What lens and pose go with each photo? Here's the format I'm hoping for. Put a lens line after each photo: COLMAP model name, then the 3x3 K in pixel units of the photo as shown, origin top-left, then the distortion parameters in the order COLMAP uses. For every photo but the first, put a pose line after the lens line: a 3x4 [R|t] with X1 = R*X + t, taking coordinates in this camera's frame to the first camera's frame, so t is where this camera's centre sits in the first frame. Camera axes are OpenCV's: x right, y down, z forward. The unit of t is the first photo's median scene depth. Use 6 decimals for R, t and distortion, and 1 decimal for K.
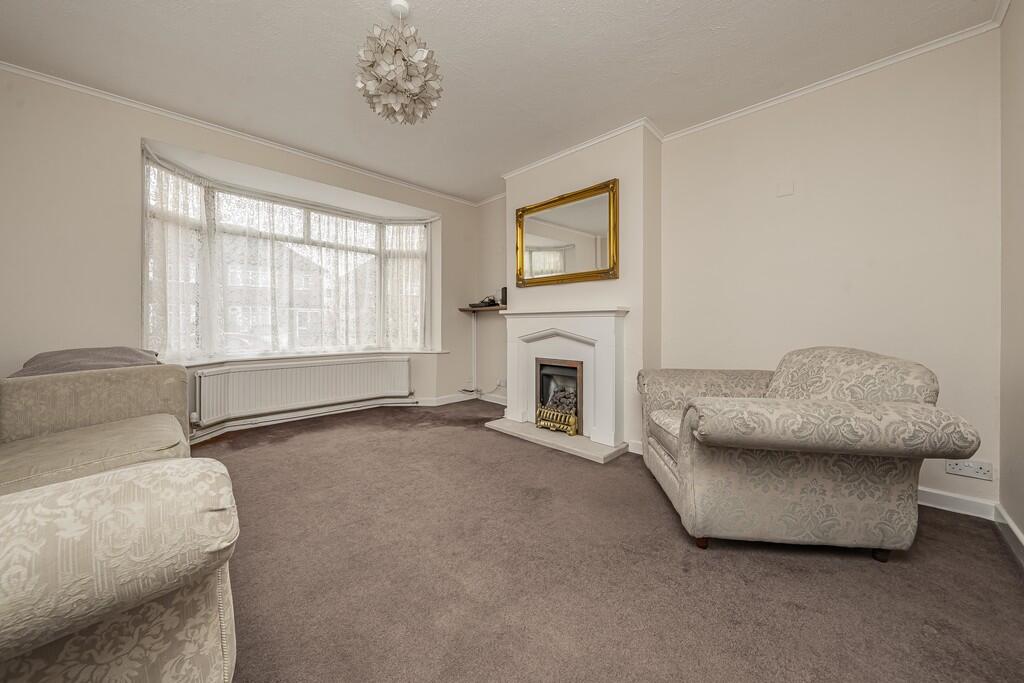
lens RADIAL K [[362.3, 0, 518.3], [0, 362.3, 326.3], [0, 0, 1]] dist [-0.001450, 0.000339]
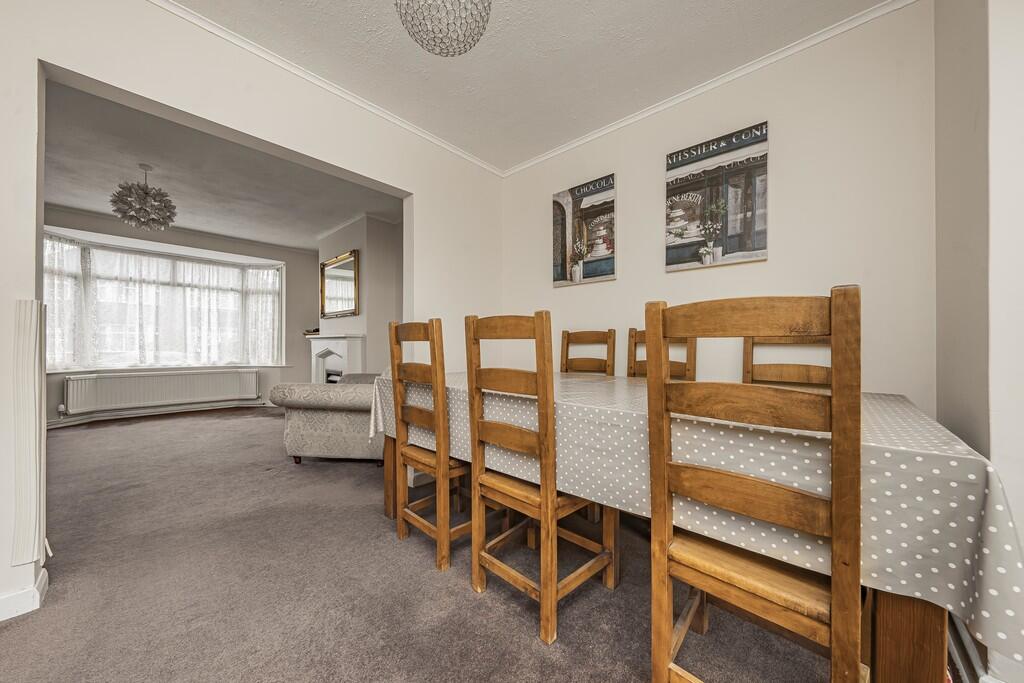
lens RADIAL K [[362.3, 0, 530.6], [0, 362.3, 345.6], [0, 0, 1]] dist [-0.001450, 0.000339]
pose [[0.999324, 0.003798, 0.036554, 0.697565], [-0.003558, 0.999972, -0.006621, 0.001640], [-0.036578, 0.006486, 0.999310, -0.393131]]
